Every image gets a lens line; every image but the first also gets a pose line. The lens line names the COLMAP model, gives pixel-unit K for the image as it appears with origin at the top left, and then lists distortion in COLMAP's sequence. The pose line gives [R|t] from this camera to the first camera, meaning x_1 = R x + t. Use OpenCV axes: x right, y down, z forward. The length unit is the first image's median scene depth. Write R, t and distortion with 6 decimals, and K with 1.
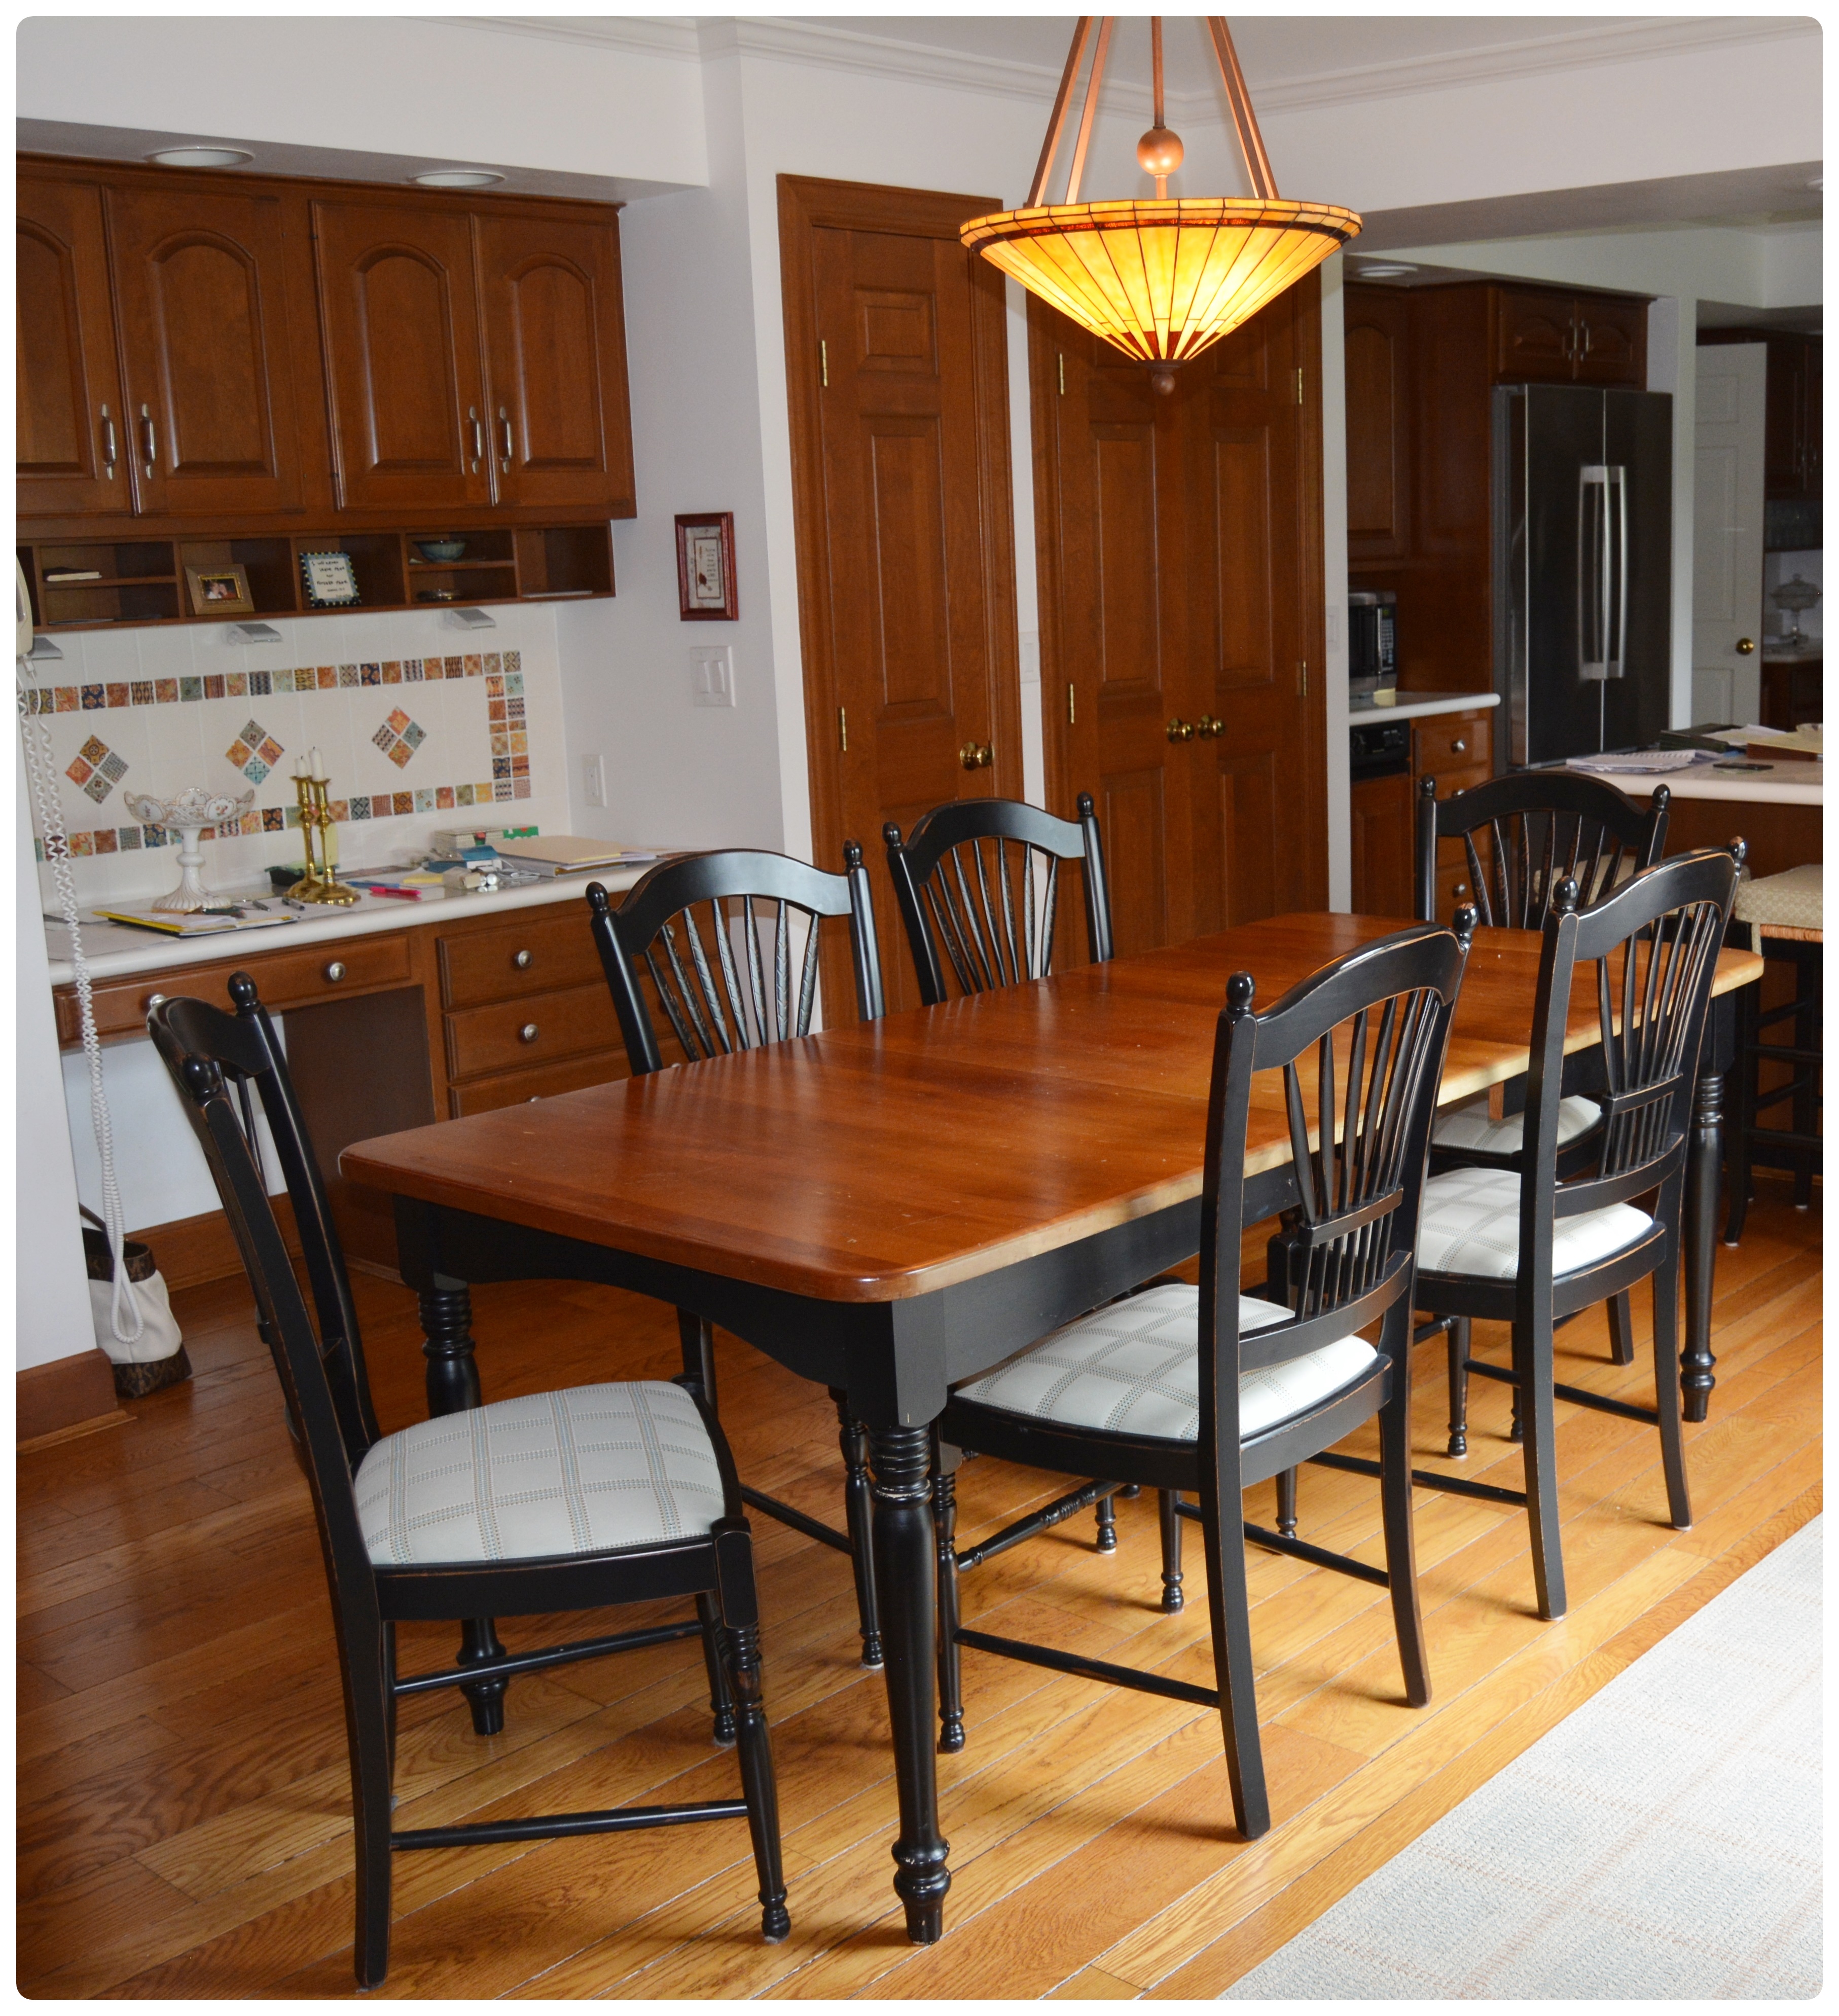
lens RADIAL K [[2446.2, 0, 1174.0], [0, 2446.2, 1035.4], [0, 0, 1]] dist [-0.089938, 0.000000]
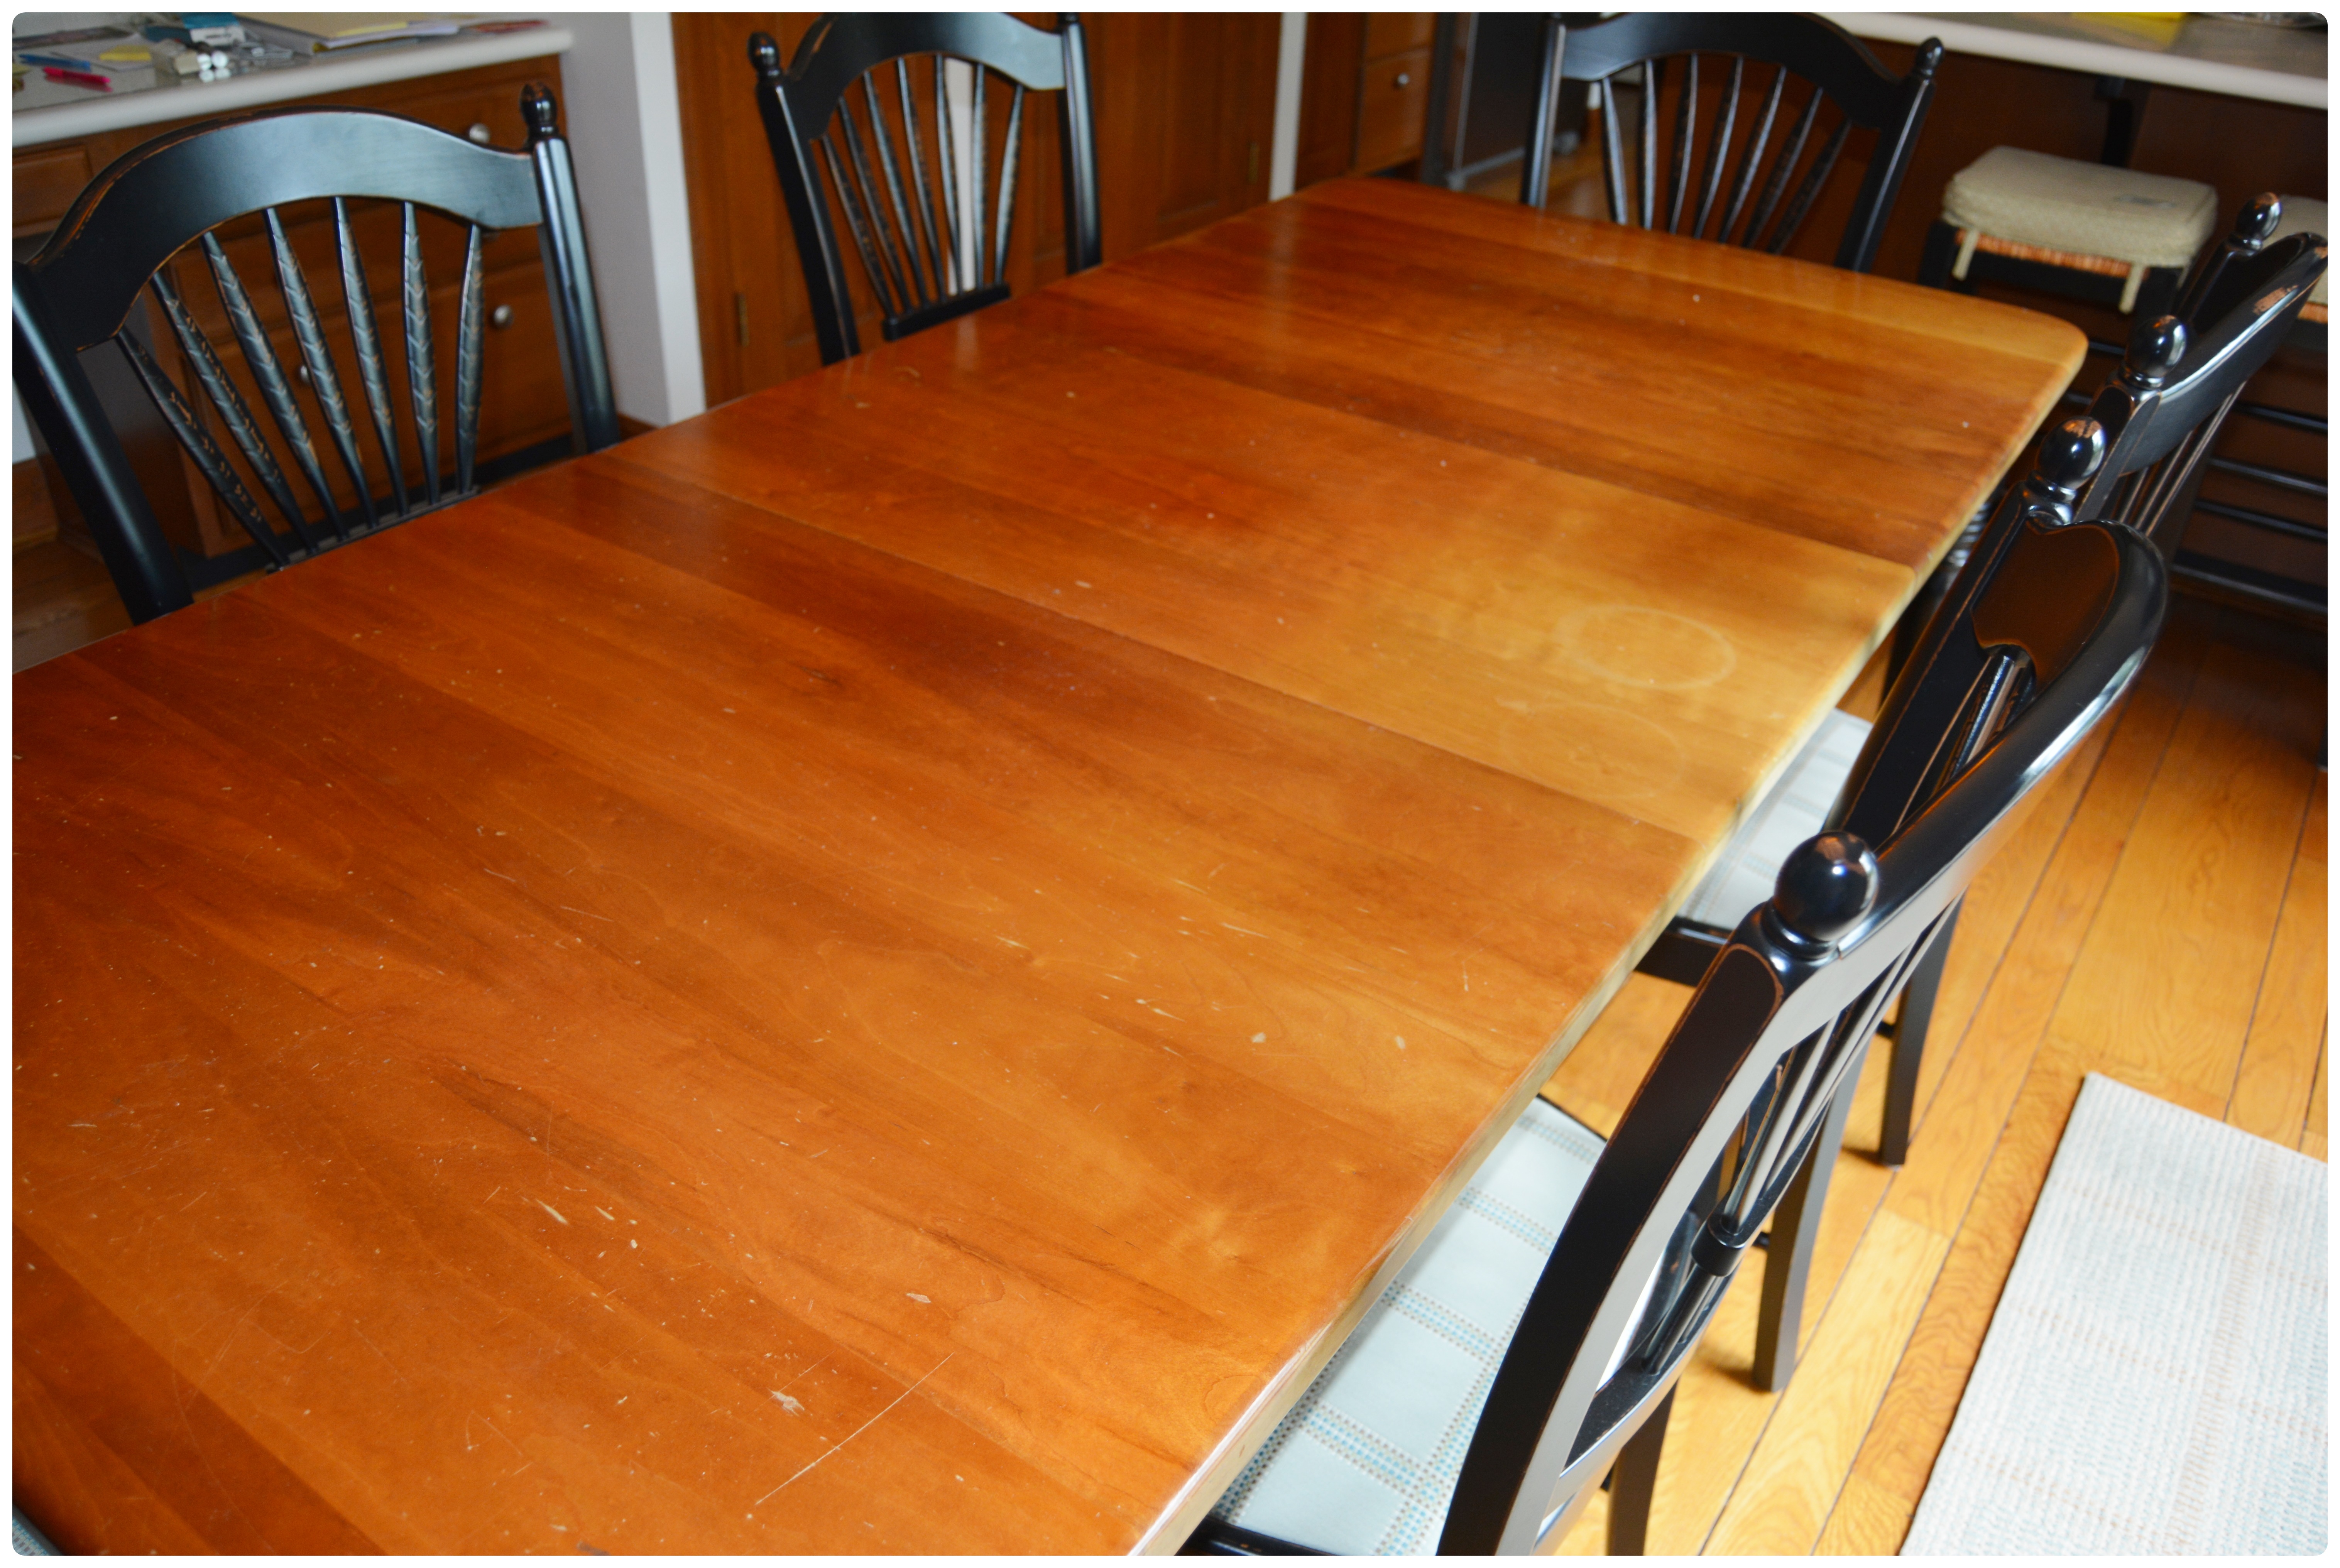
lens RADIAL K [[1815.4, 0, 1169.8], [0, 1815.4, 804.5], [0, 0, 1]] dist [-0.083059, 0.023693]
pose [[0.995587, 0.020647, 0.091541, -0.053672], [-0.051623, 0.935127, 0.350532, -0.070184], [-0.078365, -0.353710, 0.932066, 0.528875]]
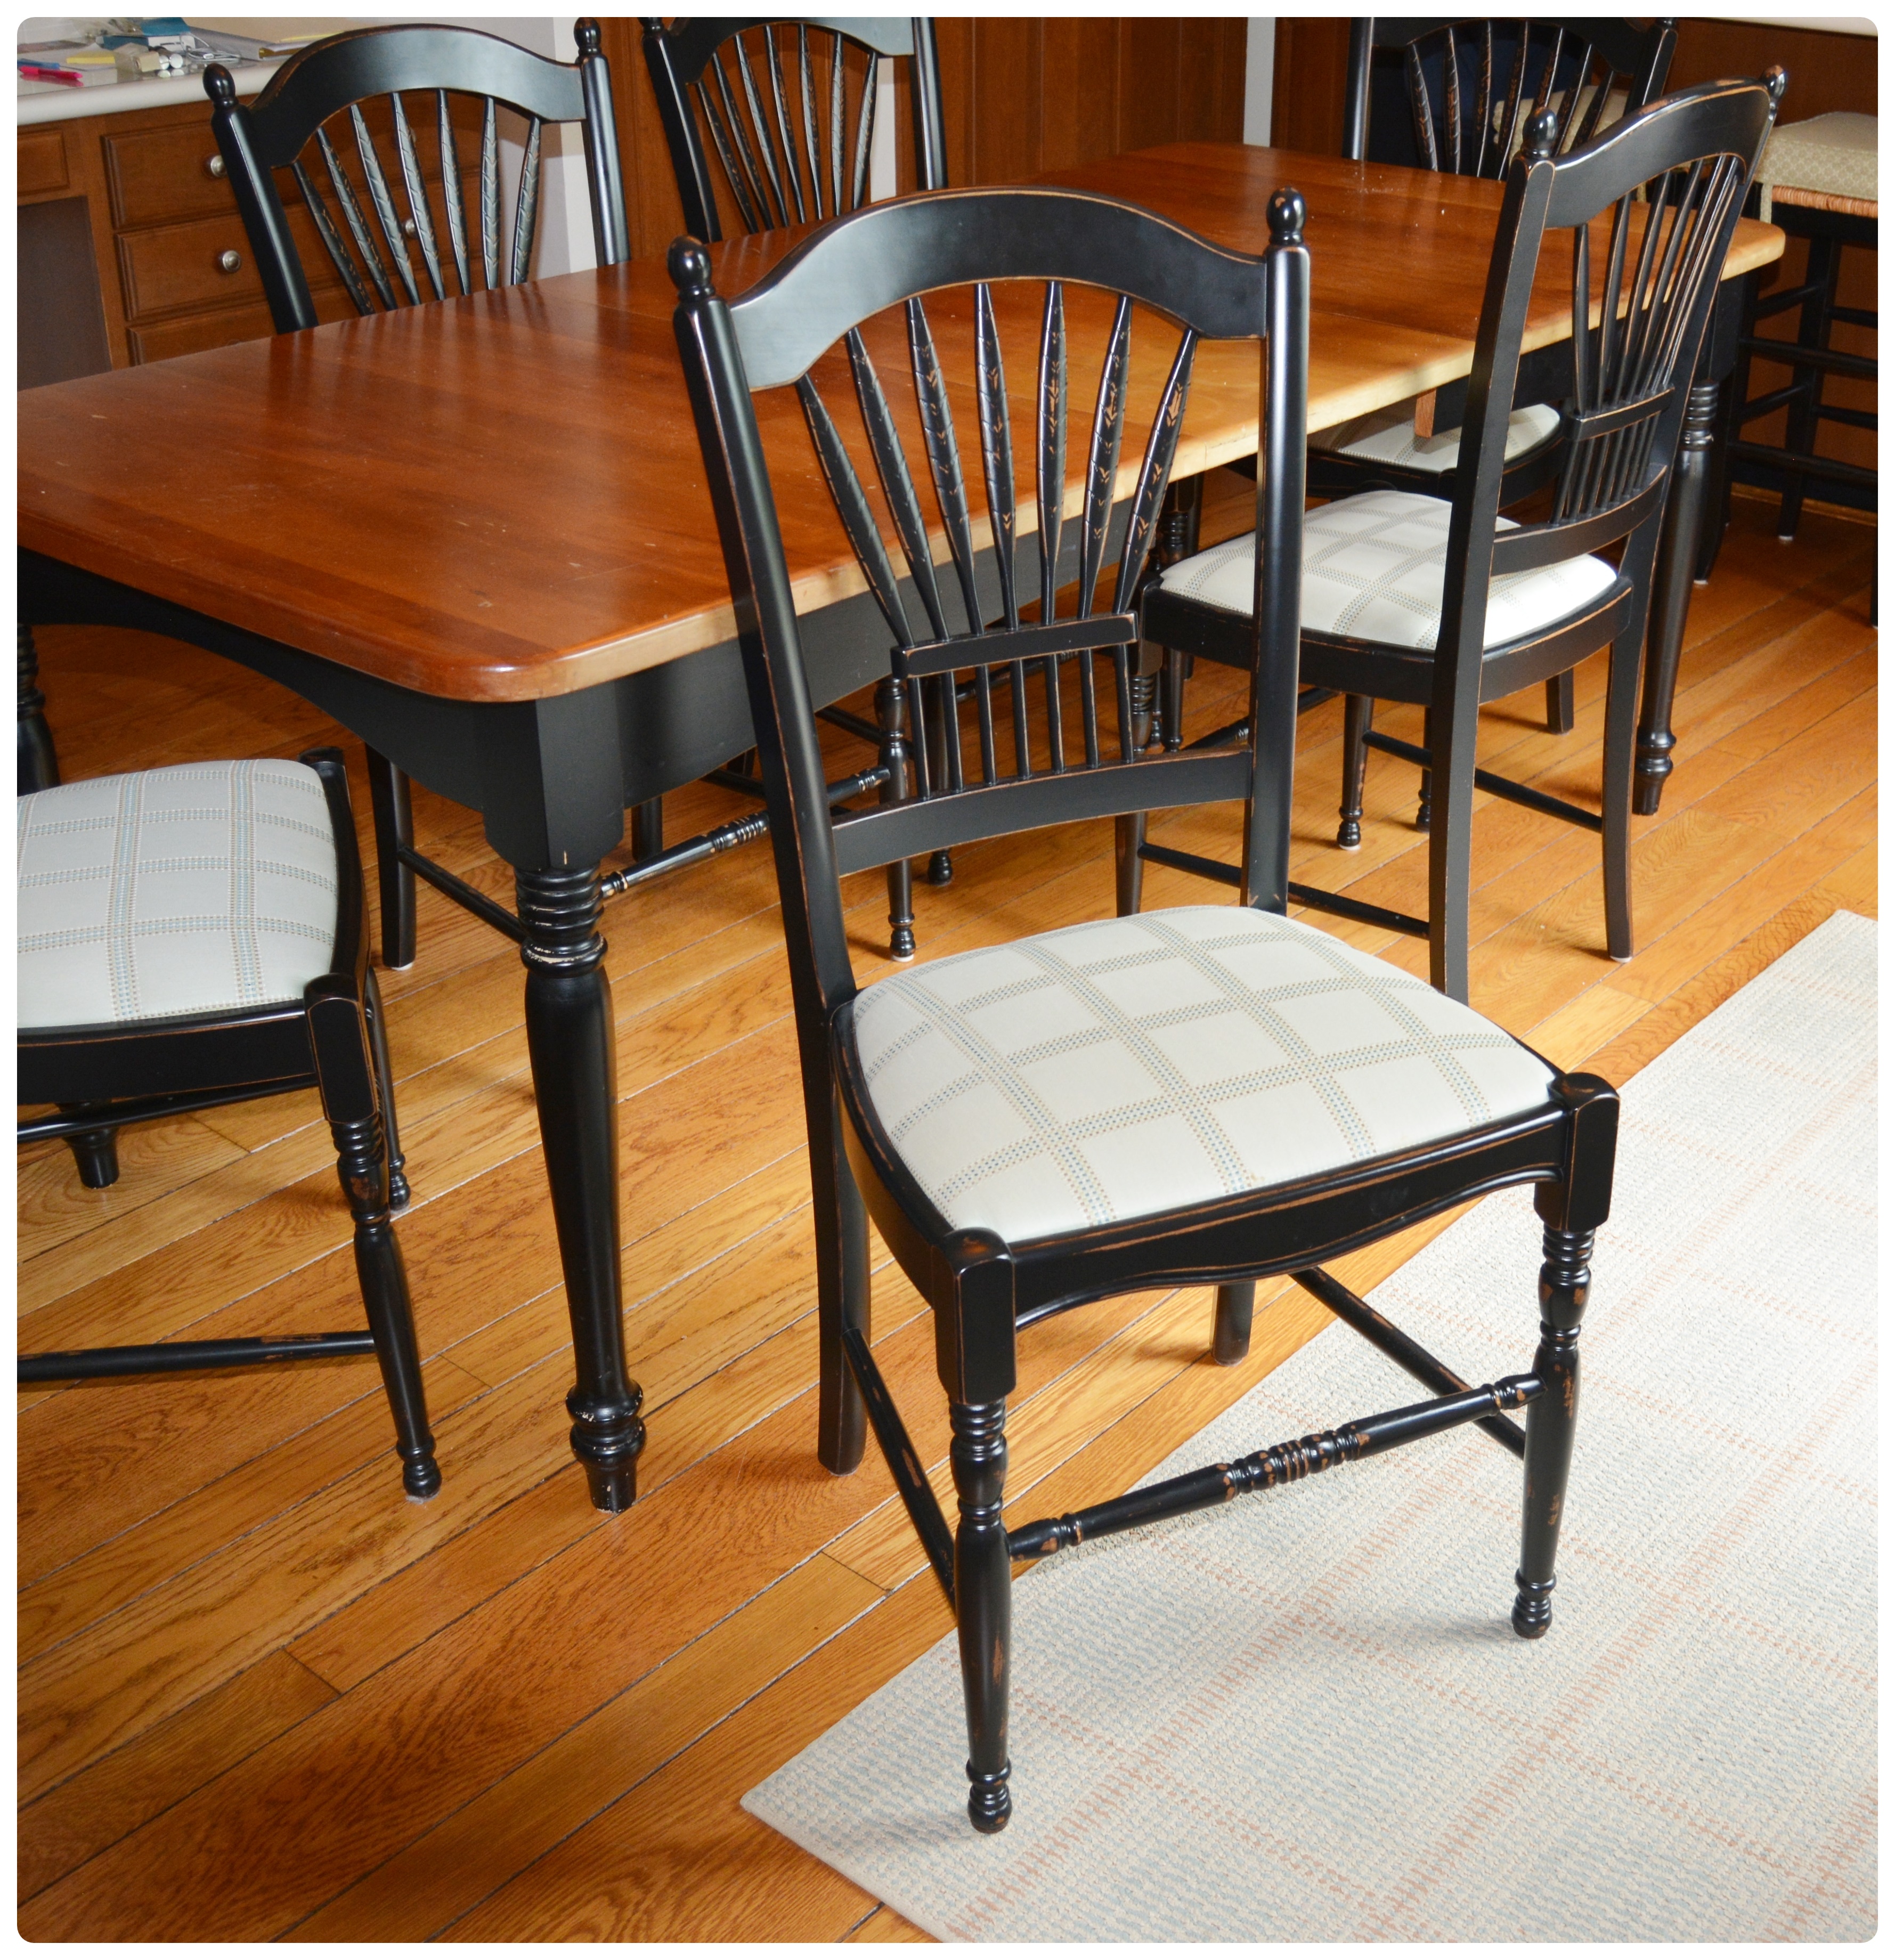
lens RADIAL K [[2553.2, 0, 1119.3], [0, 2553.2, 949.5], [0, 0, 1]] dist [-0.080212, 0.000000]
pose [[0.999054, 0.037966, 0.021184, 0.024301], [-0.042147, 0.965329, 0.257612, -0.009779], [-0.010669, -0.258261, 0.966016, 0.178065]]
